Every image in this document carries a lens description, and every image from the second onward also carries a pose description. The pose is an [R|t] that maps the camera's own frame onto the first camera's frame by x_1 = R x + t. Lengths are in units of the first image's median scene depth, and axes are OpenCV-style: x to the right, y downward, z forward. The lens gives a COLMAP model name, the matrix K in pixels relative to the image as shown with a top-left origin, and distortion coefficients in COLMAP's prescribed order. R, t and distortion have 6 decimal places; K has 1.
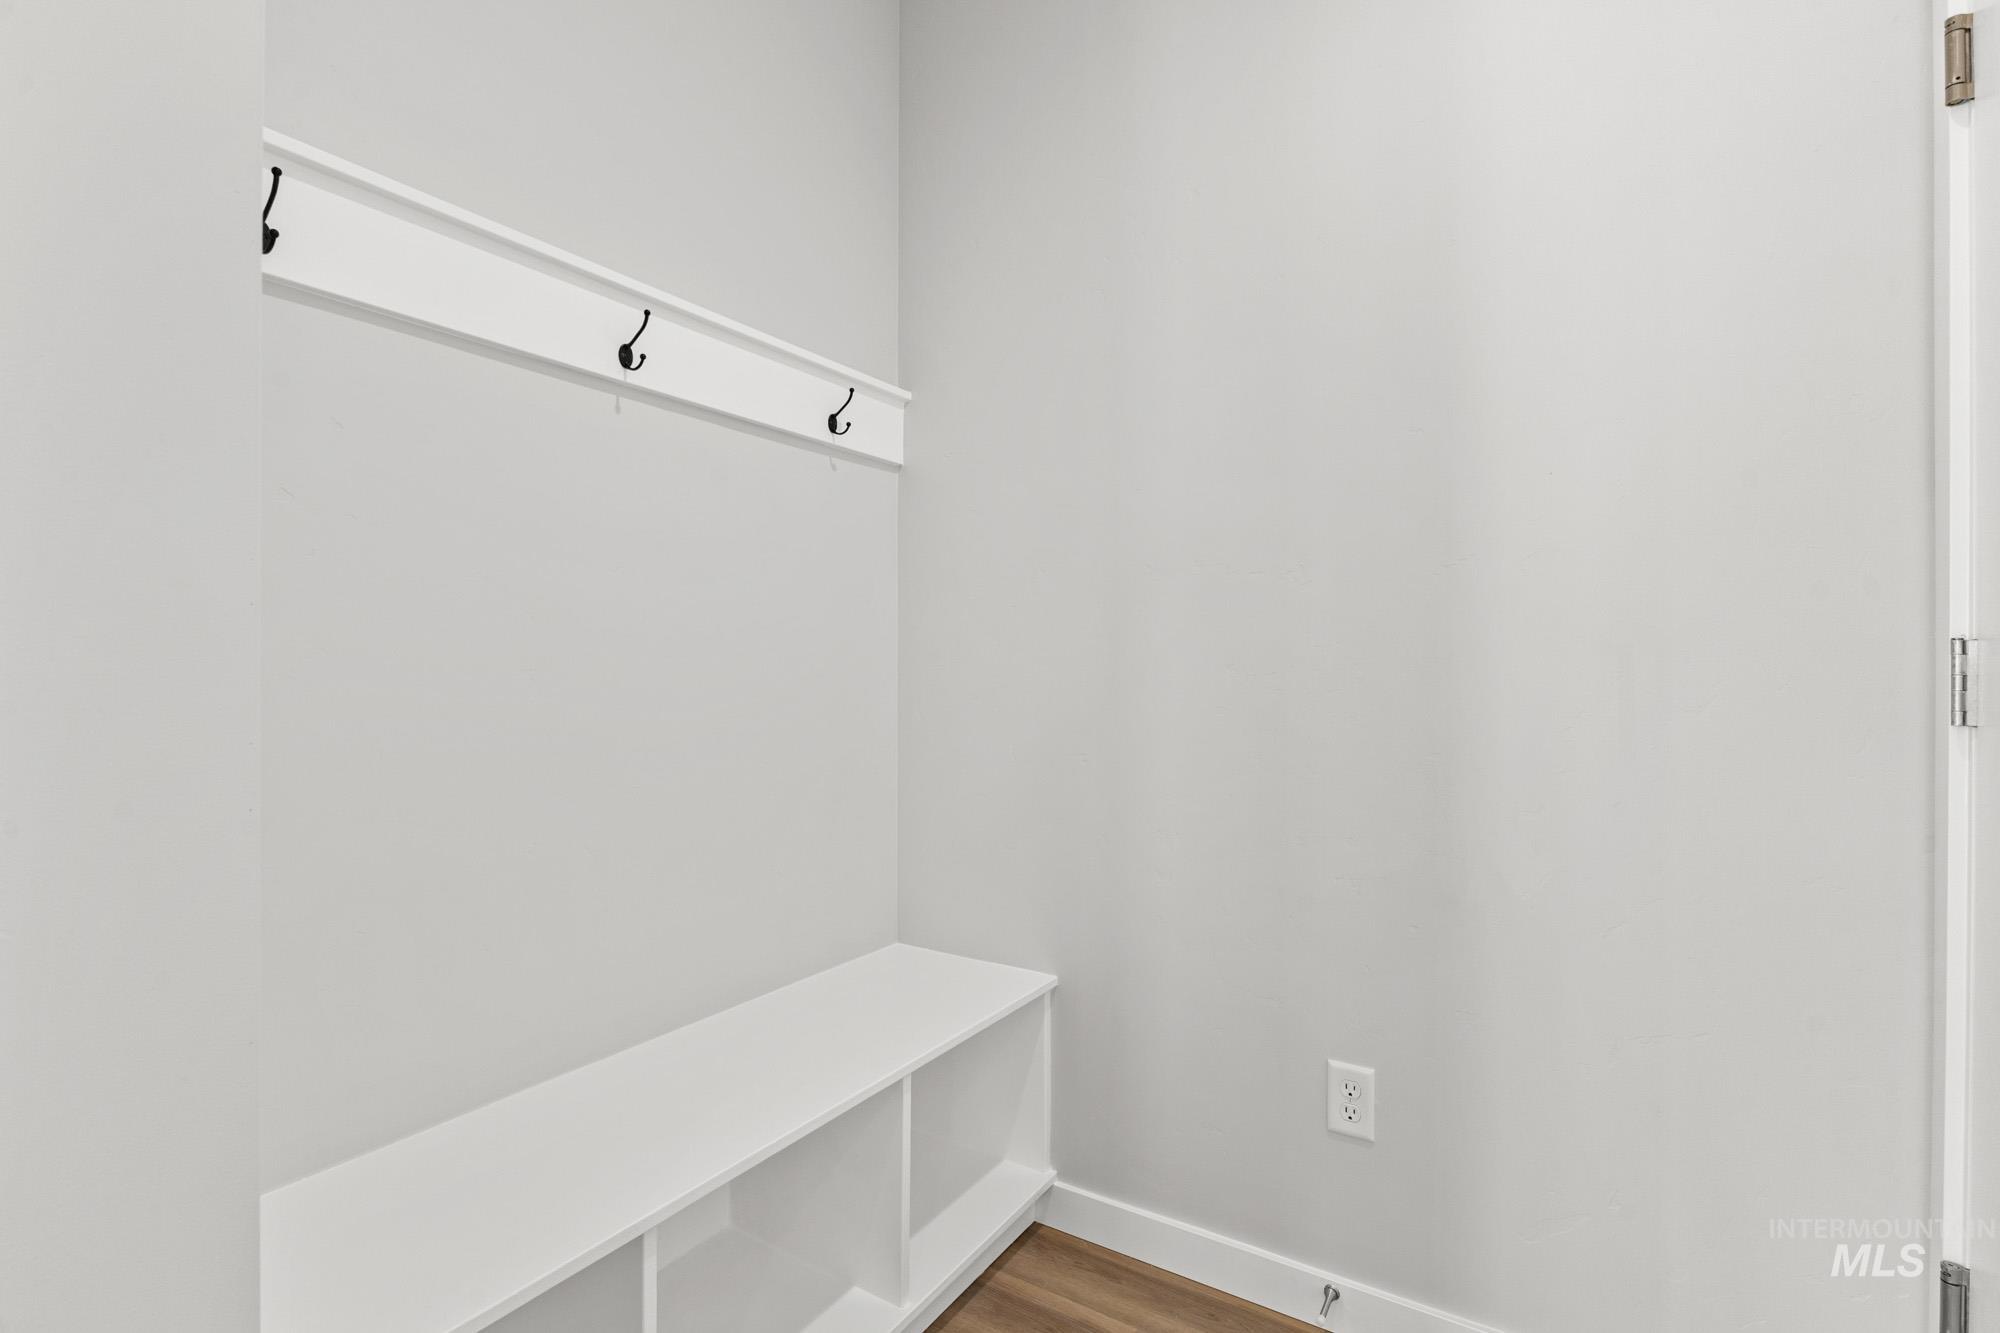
lens RADIAL K [[922.3, 0, 1003.1], [0, 922.3, 666.3], [0, 0, 1]] dist [-0.004923, 0.000137]
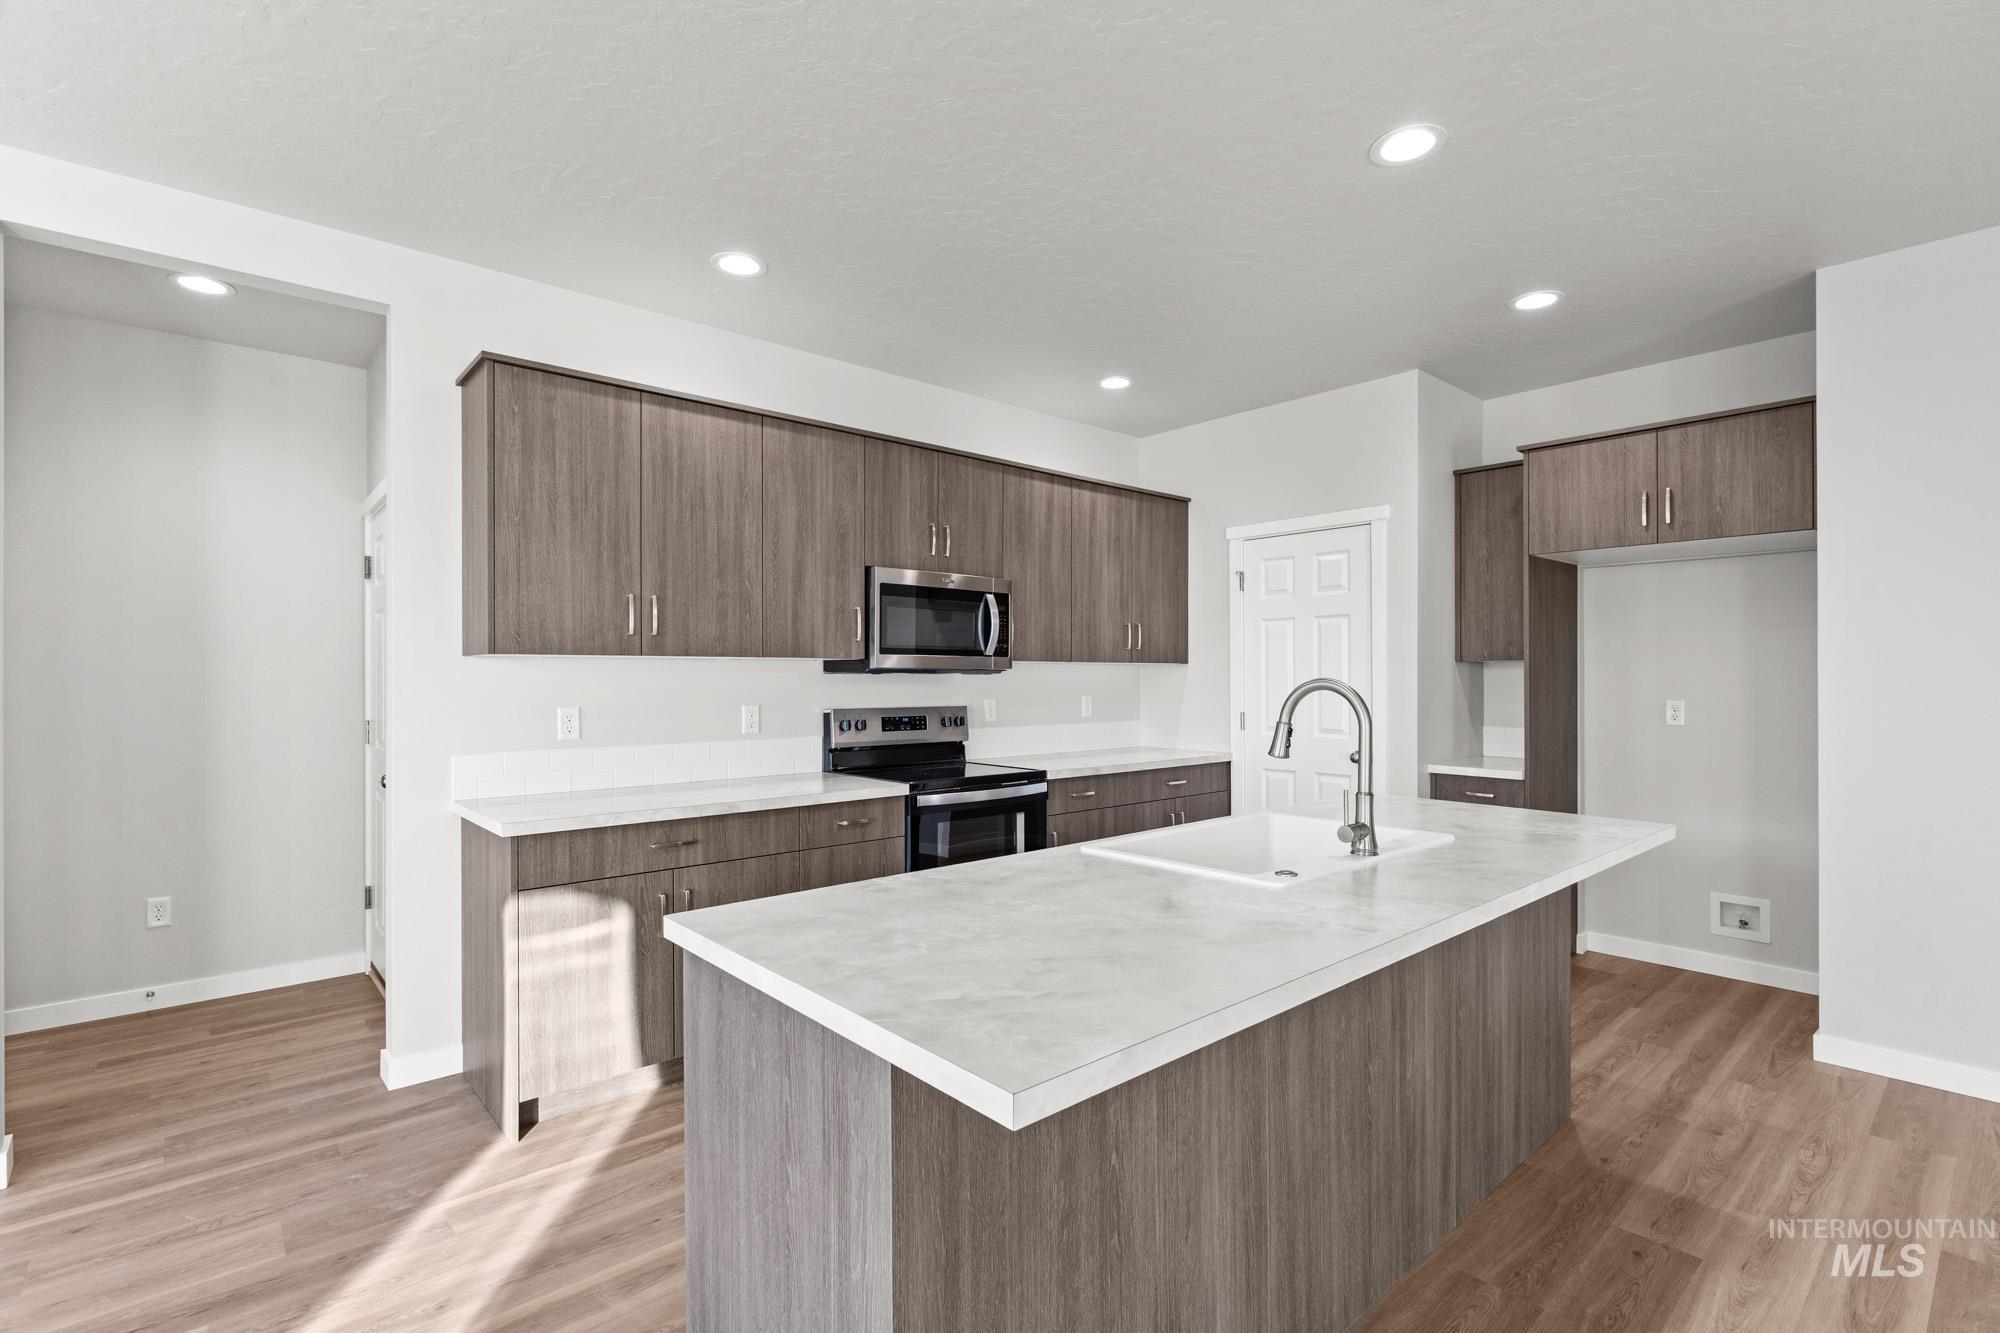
lens RADIAL K [[922.3, 0, 997.9], [0, 922.3, 672.3], [0, 0, 1]] dist [-0.004923, 0.000137]
pose [[0.282978, -0.004138, 0.959118, -1.554327], [0.004103, 0.999987, 0.003104, -0.192535], [-0.959118, 0.003057, 0.282991, -2.141165]]
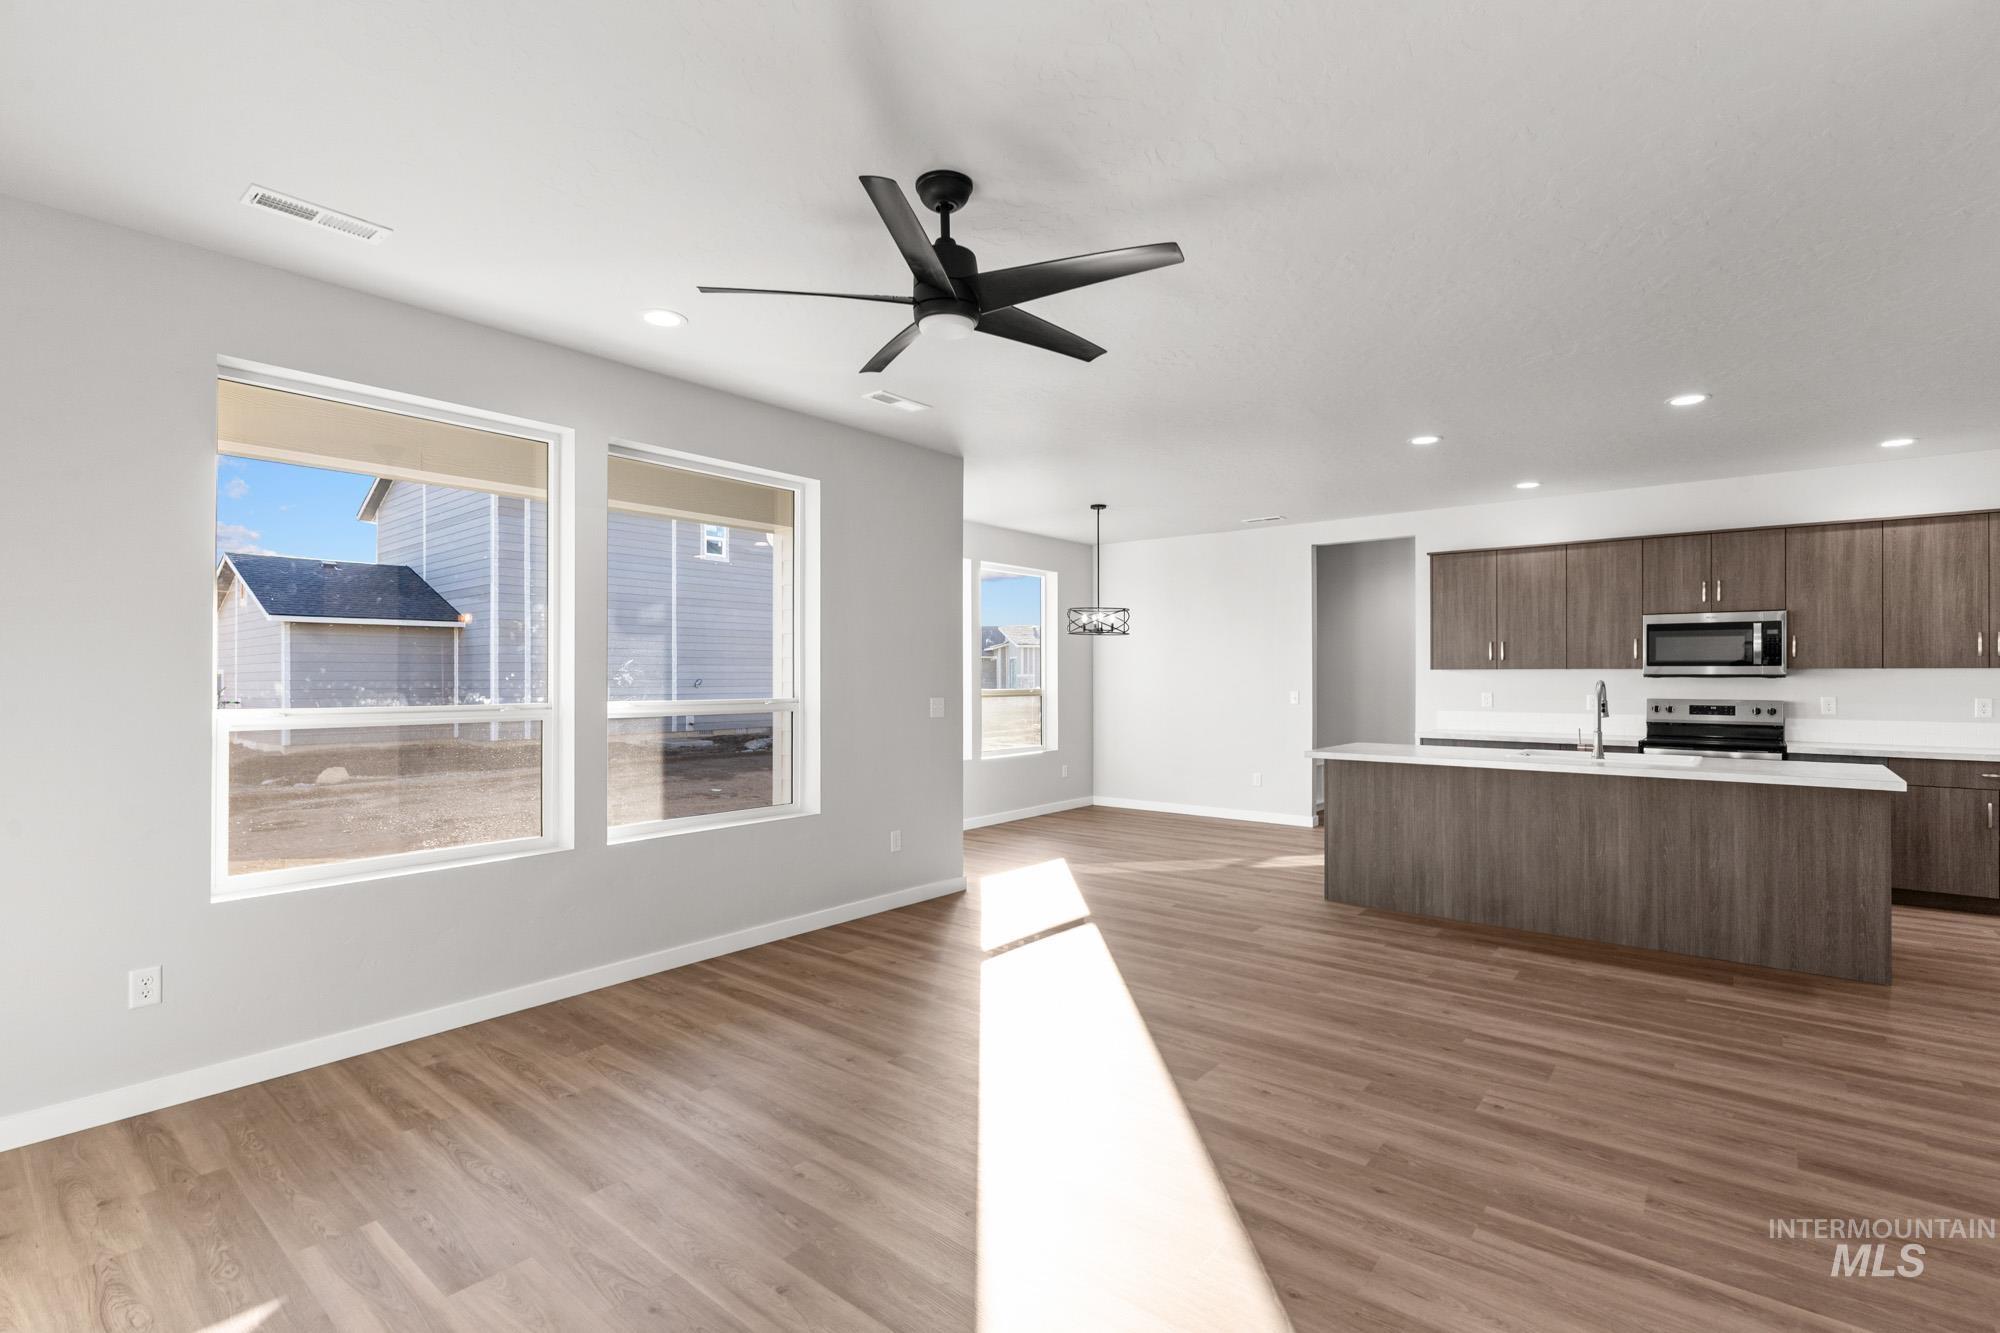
lens RADIAL K [[922.3, 0, 992.4], [0, 922.3, 677.3], [0, 0, 1]] dist [-0.004923, 0.000137]
pose [[0.991437, -0.003729, -0.130532, -1.798425], [0.003550, 0.999992, -0.001603, -0.183398], [0.130537, 0.001126, 0.991443, -8.336004]]
